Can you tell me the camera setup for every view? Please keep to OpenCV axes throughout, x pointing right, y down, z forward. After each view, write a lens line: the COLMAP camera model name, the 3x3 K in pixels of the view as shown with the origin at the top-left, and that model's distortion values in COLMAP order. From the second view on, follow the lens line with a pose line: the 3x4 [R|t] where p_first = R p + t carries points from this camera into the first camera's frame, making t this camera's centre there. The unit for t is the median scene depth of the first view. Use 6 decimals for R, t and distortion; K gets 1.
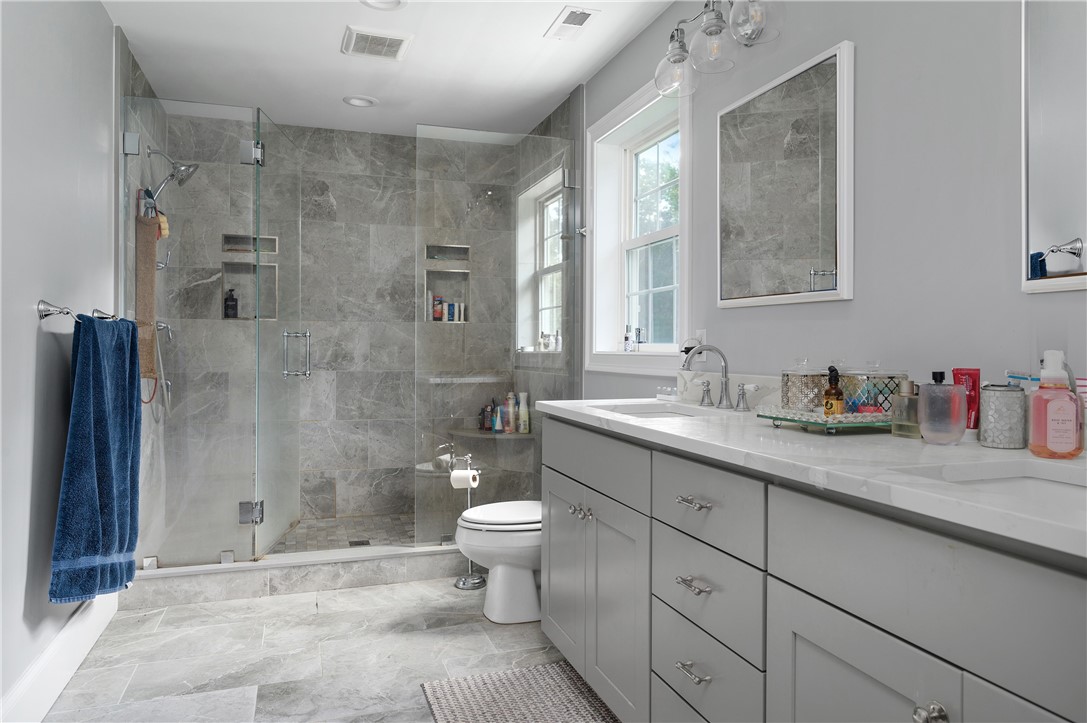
lens RADIAL K [[756.0, 0, 543.5], [0, 756.0, 361.5], [0, 0, 1]] dist [-0.007194, -0.002163]
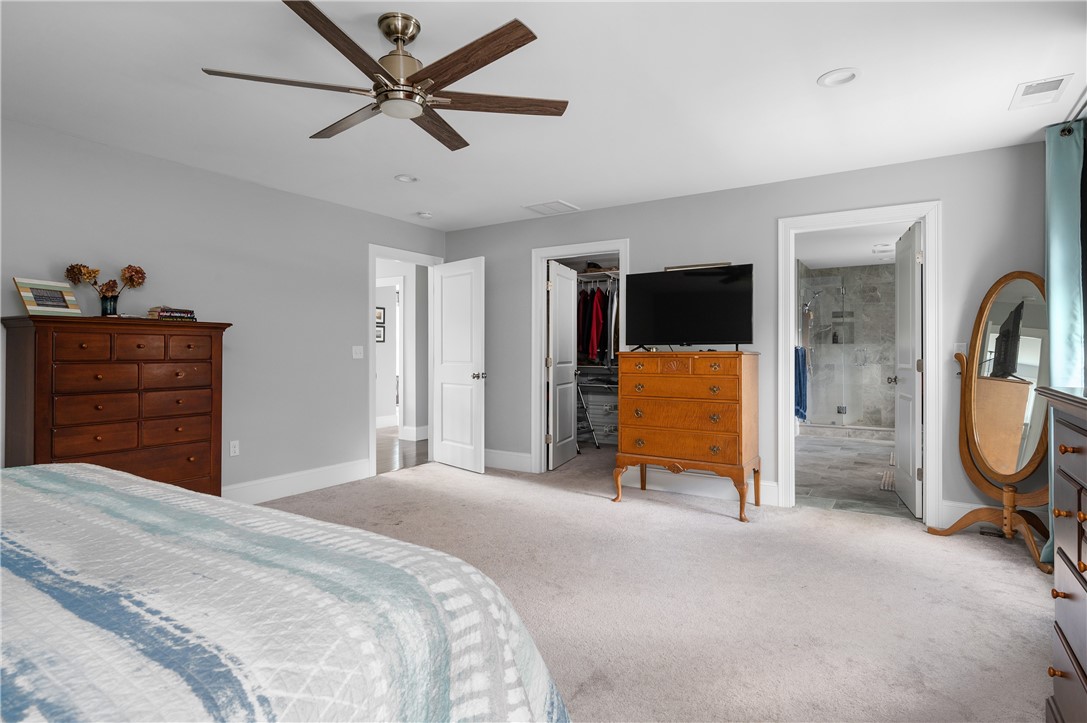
lens RADIAL K [[568.1, 0, 541.9], [0, 568.1, 358.6], [0, 0, 1]] dist [-0.000575, -0.000086]
pose [[0.637574, -0.006188, -0.770365, 0.439093], [0.001789, 0.999977, -0.006551, 0.004371], [0.770387, 0.002799, 0.637570, -1.005652]]
